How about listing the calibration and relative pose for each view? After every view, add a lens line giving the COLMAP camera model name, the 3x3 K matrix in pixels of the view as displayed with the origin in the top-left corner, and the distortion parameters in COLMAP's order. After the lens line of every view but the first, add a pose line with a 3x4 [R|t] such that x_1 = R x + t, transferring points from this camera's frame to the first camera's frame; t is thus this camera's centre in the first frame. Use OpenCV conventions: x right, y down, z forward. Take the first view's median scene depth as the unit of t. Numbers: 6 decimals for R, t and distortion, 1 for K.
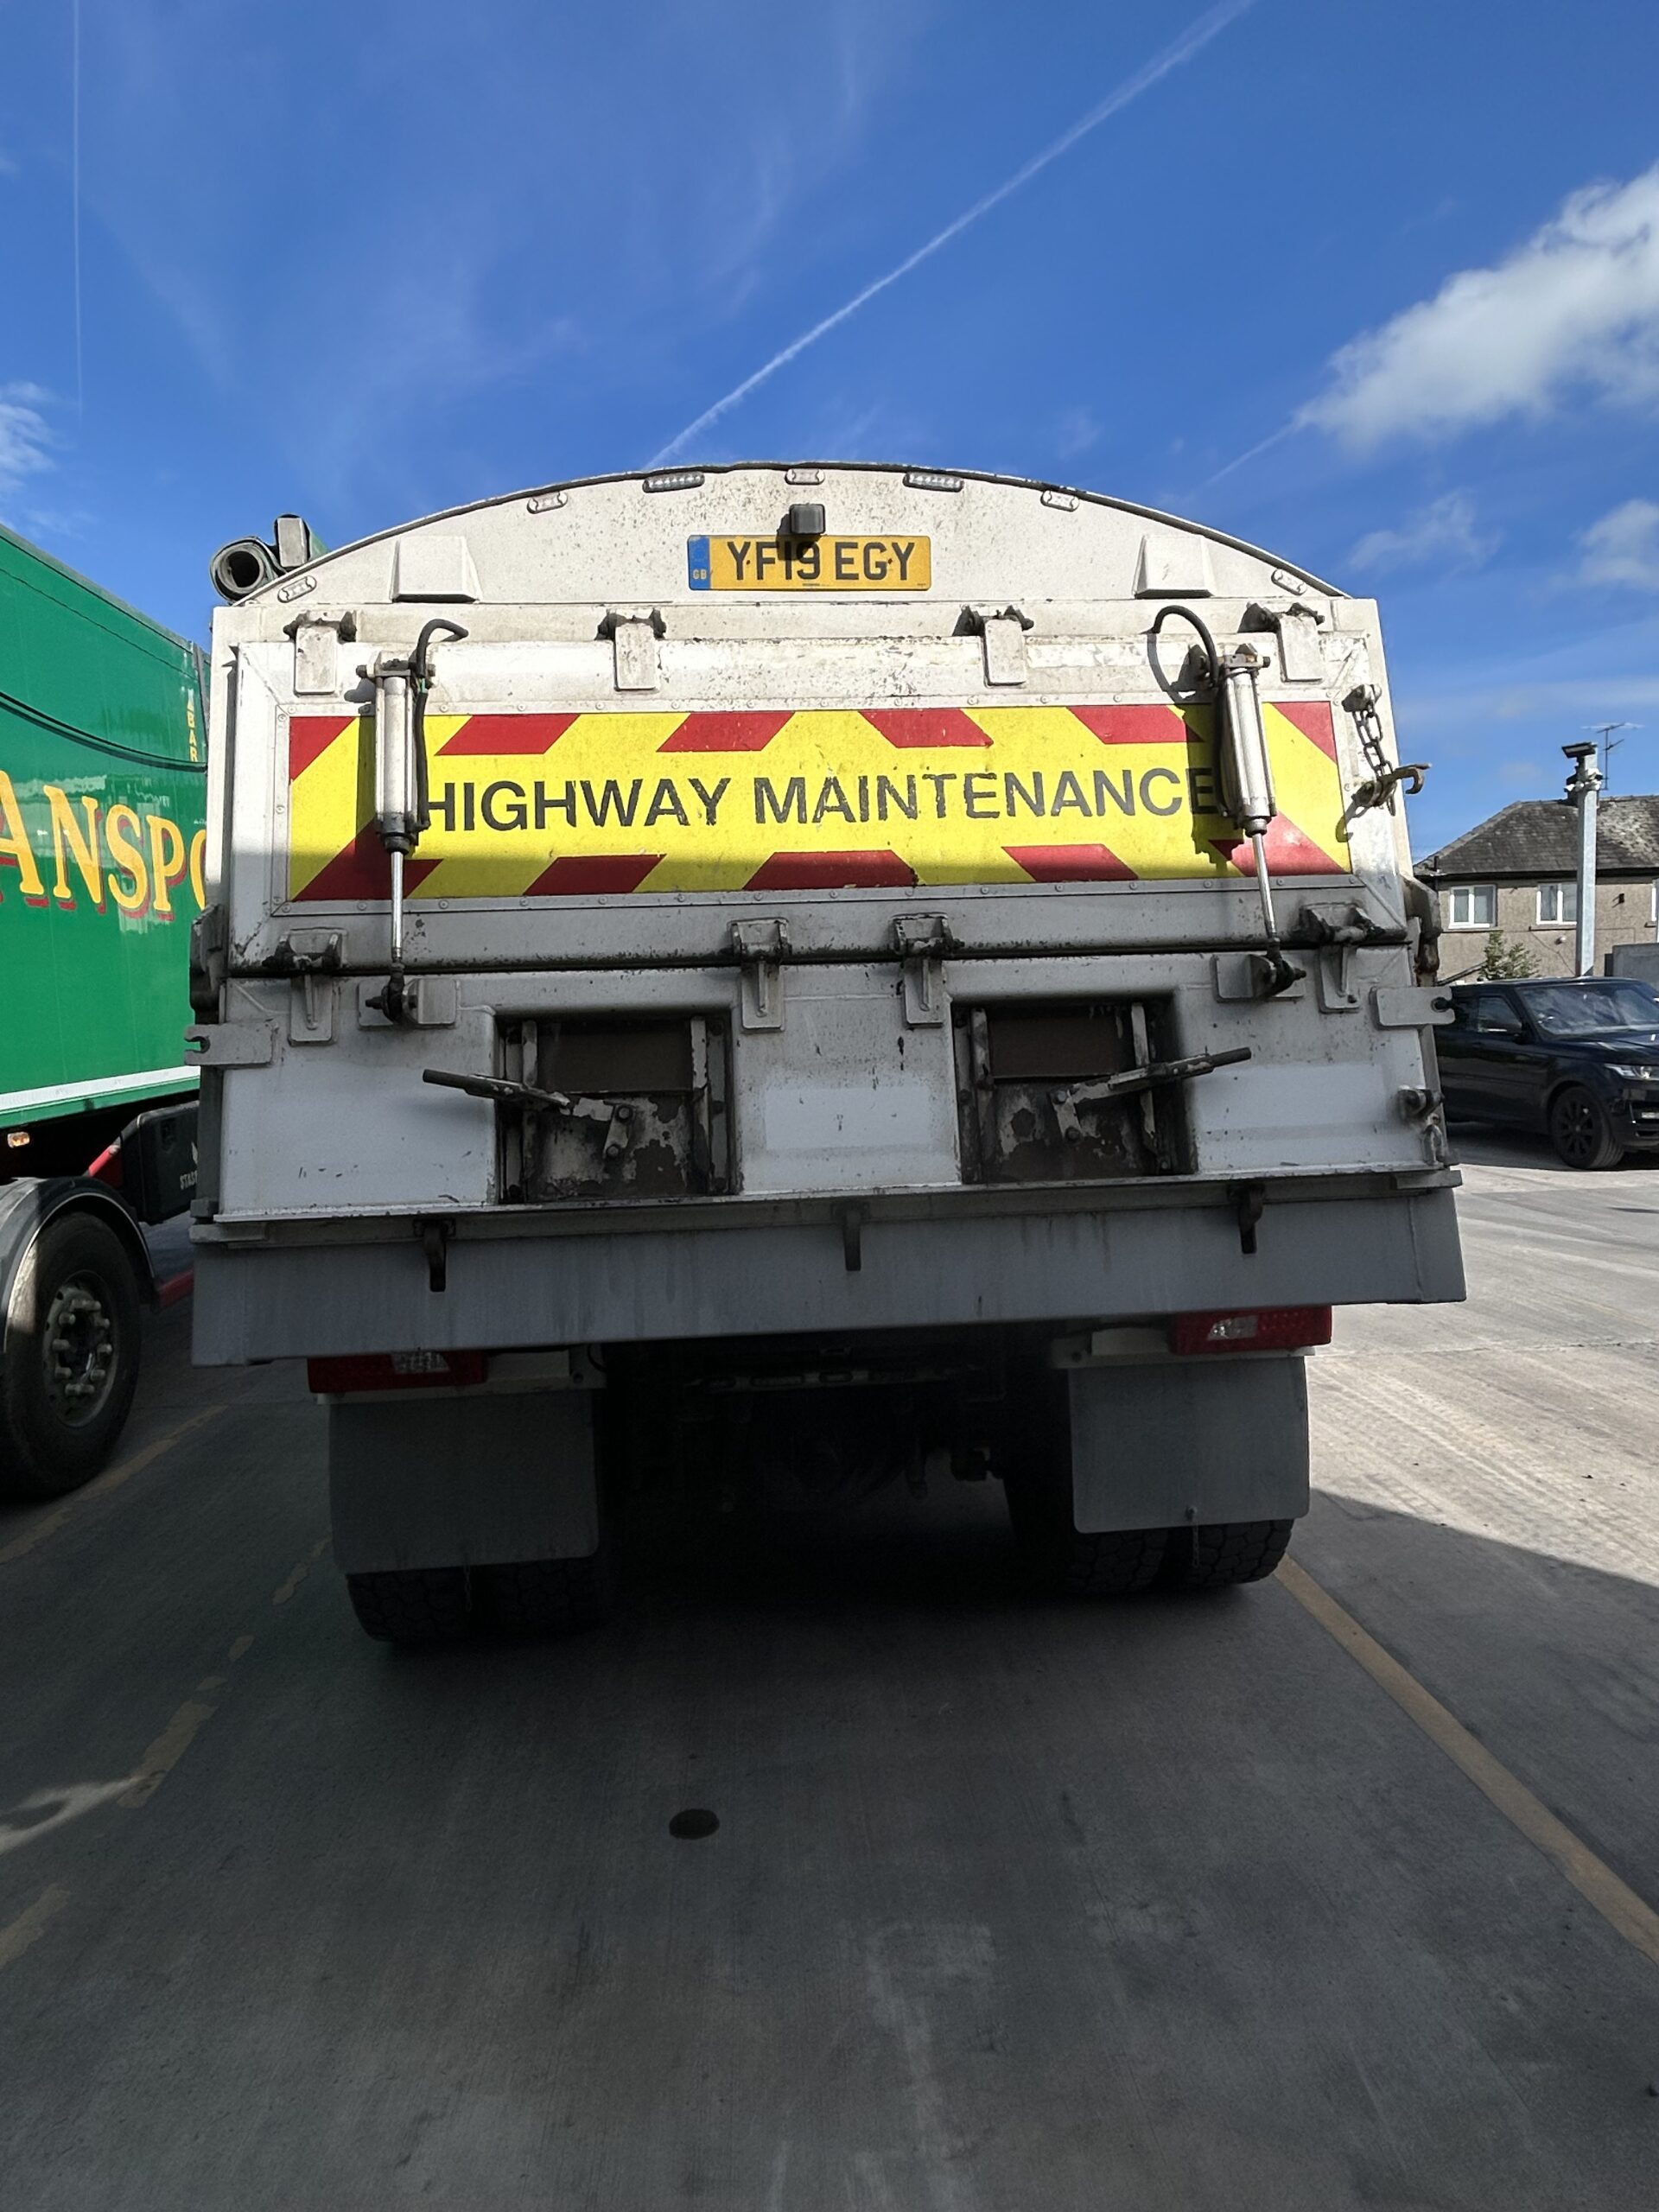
lens RADIAL K [[1302.7, 0, 830.0], [0, 1302.7, 1091.0], [0, 0, 1]] dist [0.000970, -0.003572]
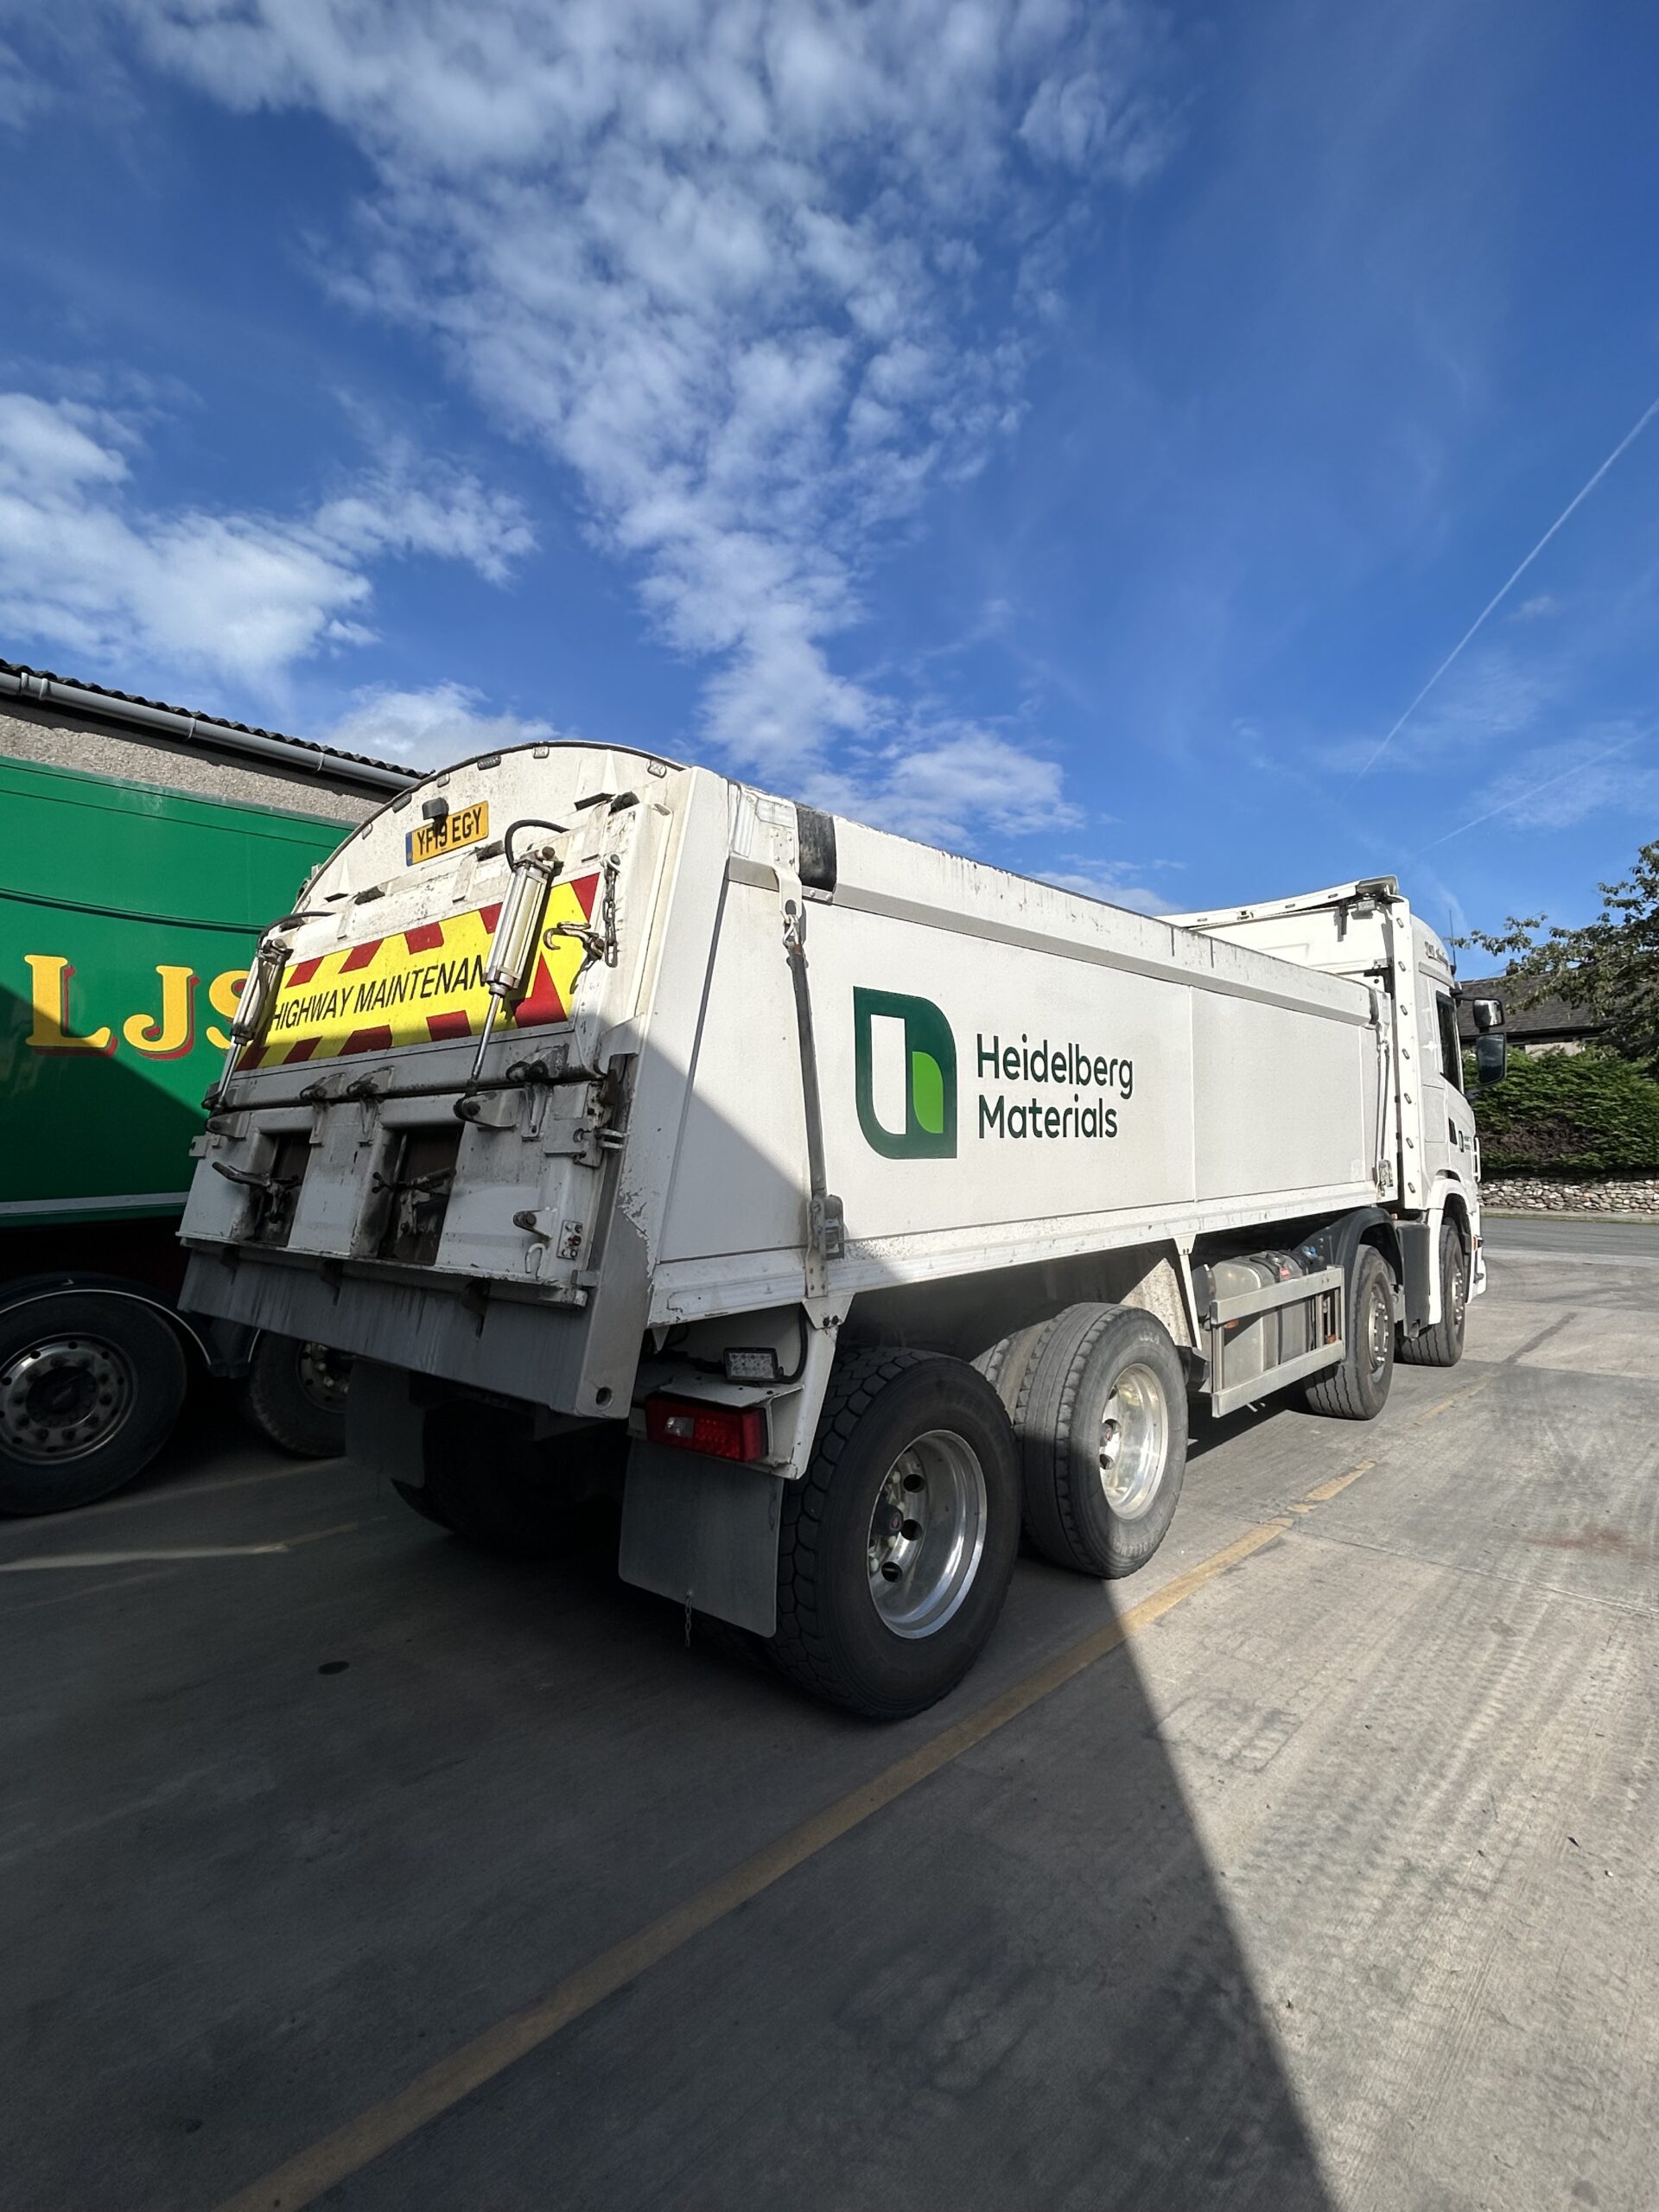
lens RADIAL K [[1076.7, 0, 829.5], [0, 1076.7, 1106.0], [0, 0, 1]] dist [0.002885, 0.000963]
pose [[0.682816, -0.004916, -0.730574, 1.193480], [-0.055745, 0.996712, -0.058808, -0.046293], [0.728461, 0.080880, 0.680297, 0.504954]]
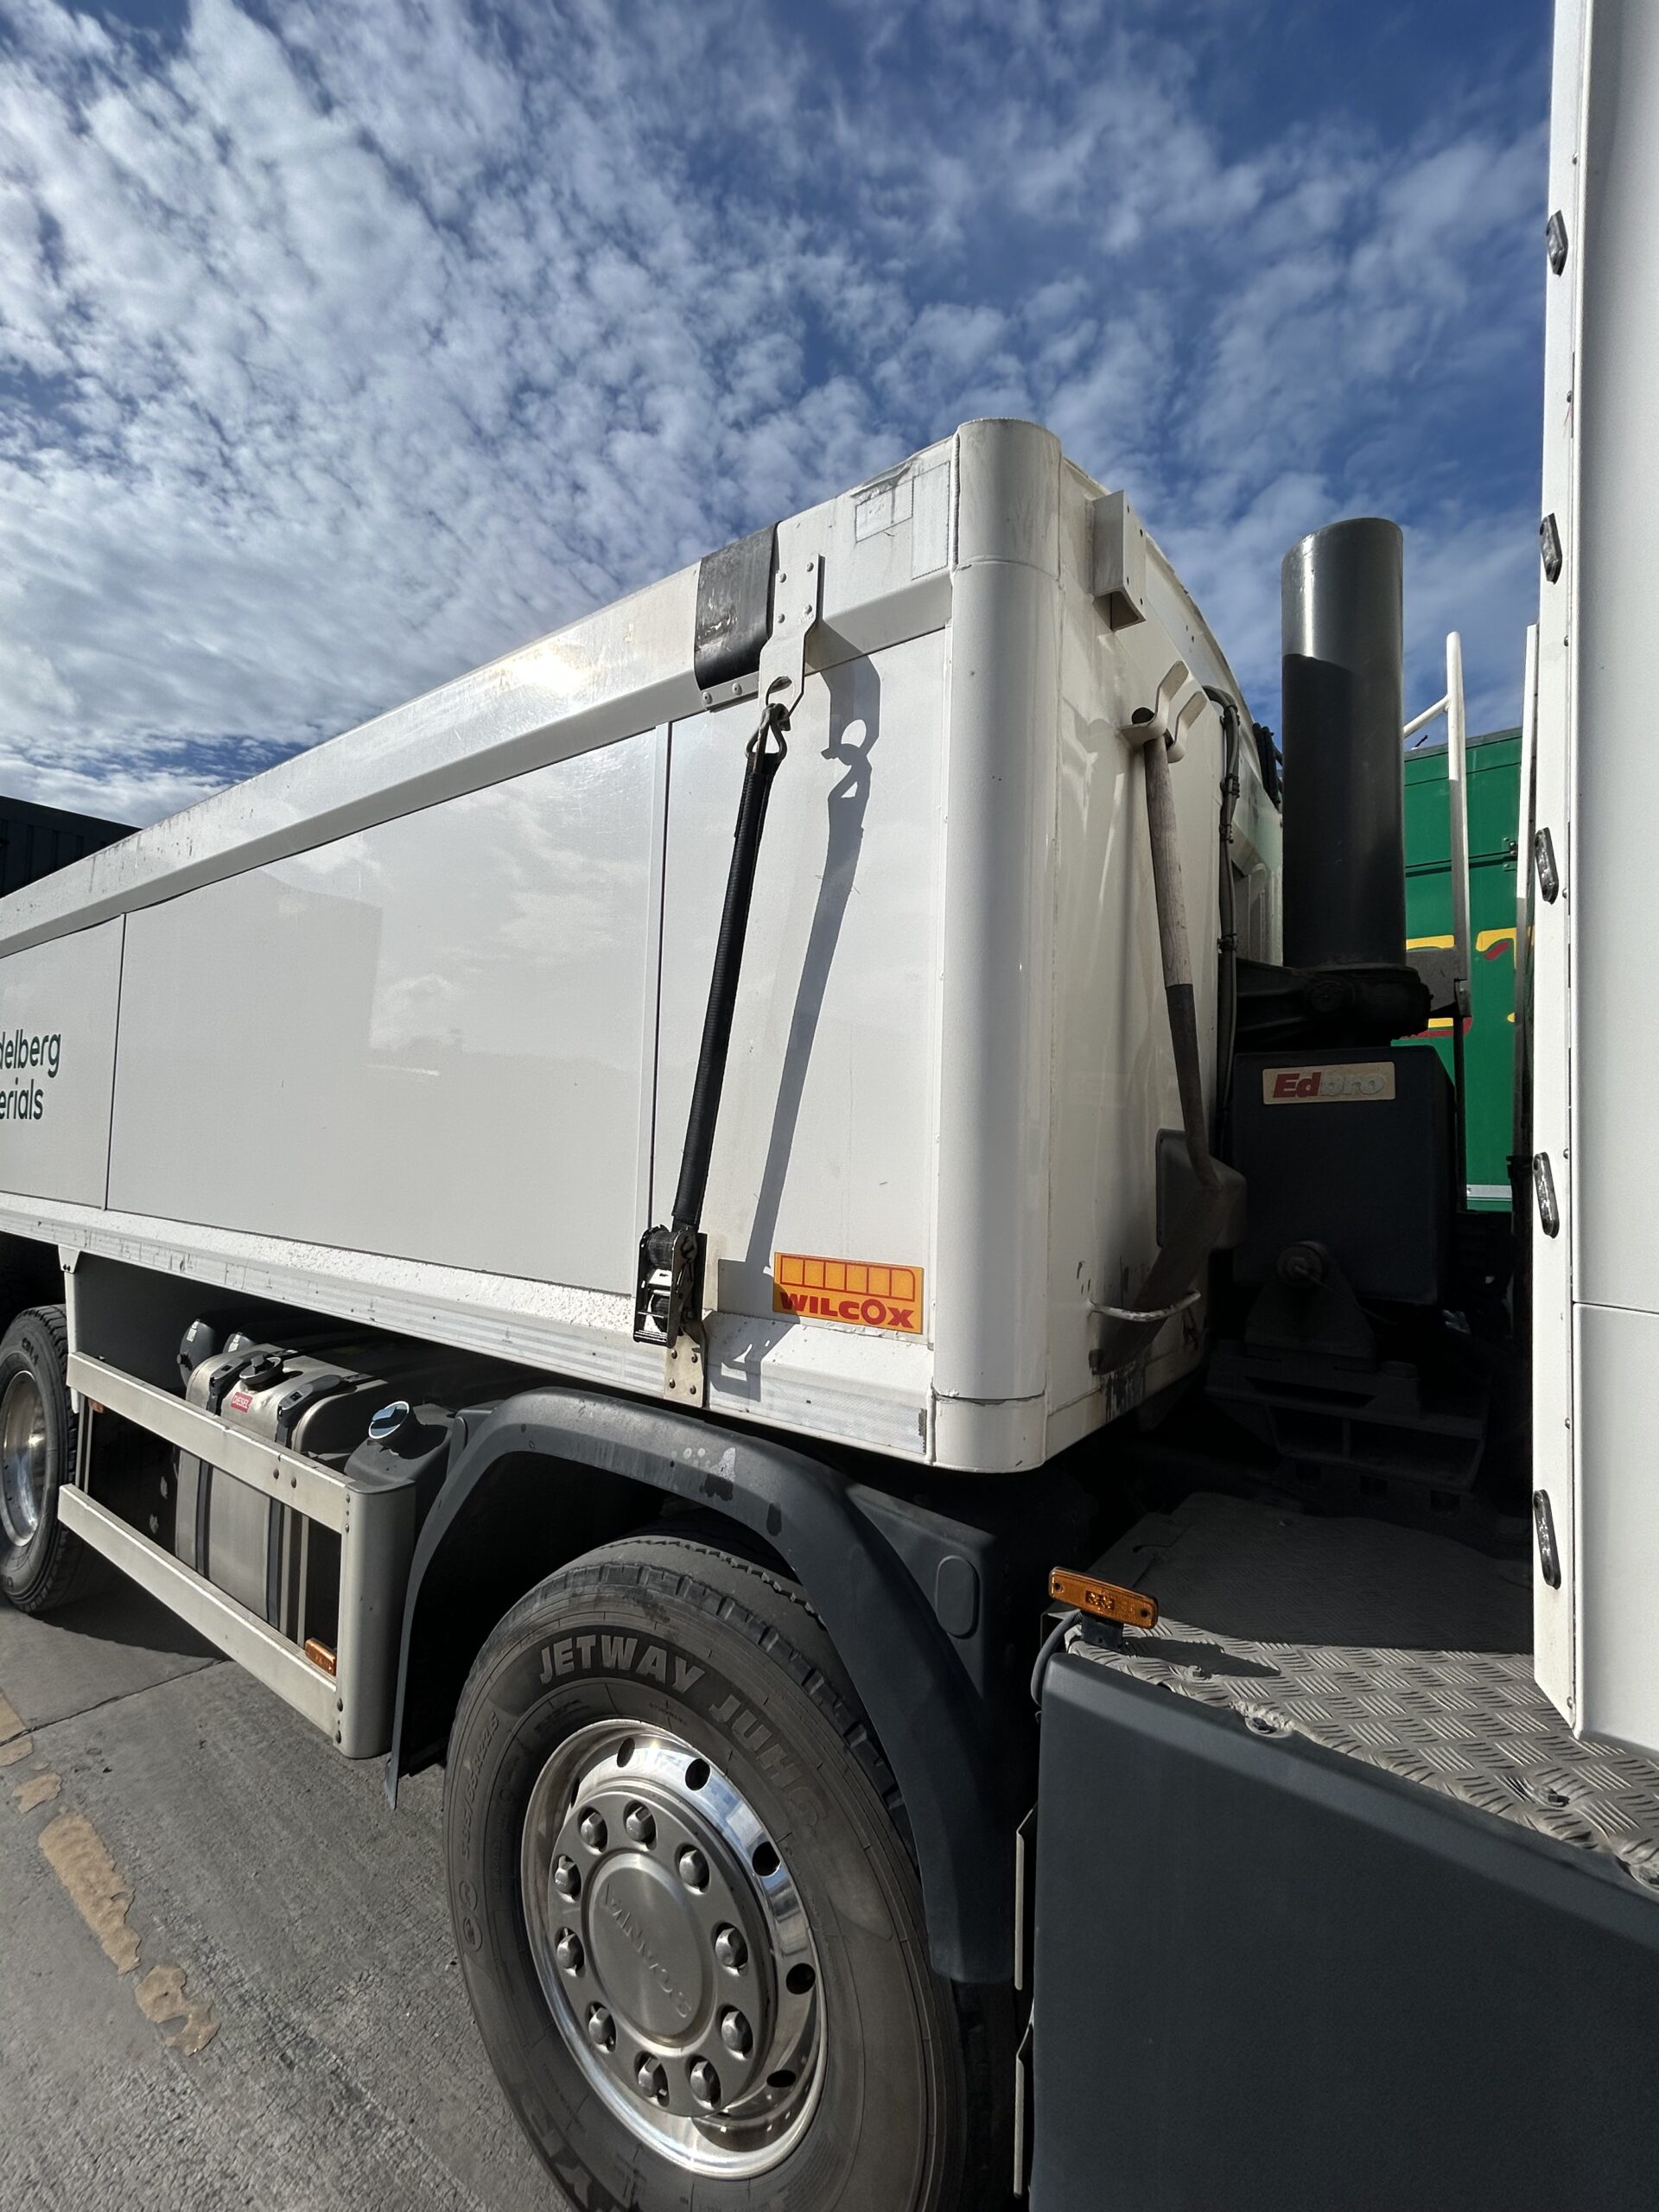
lens RADIAL K [[933.7, 0, 829.5], [0, 933.7, 1106.0], [0, 0, 1]] dist [0.000670, -0.000393]
pose [[-0.657958, -0.032608, -0.752349, 0.608428], [-0.062398, 0.997987, 0.011315, -0.208695], [0.750465, 0.054390, -0.658668, 3.390154]]
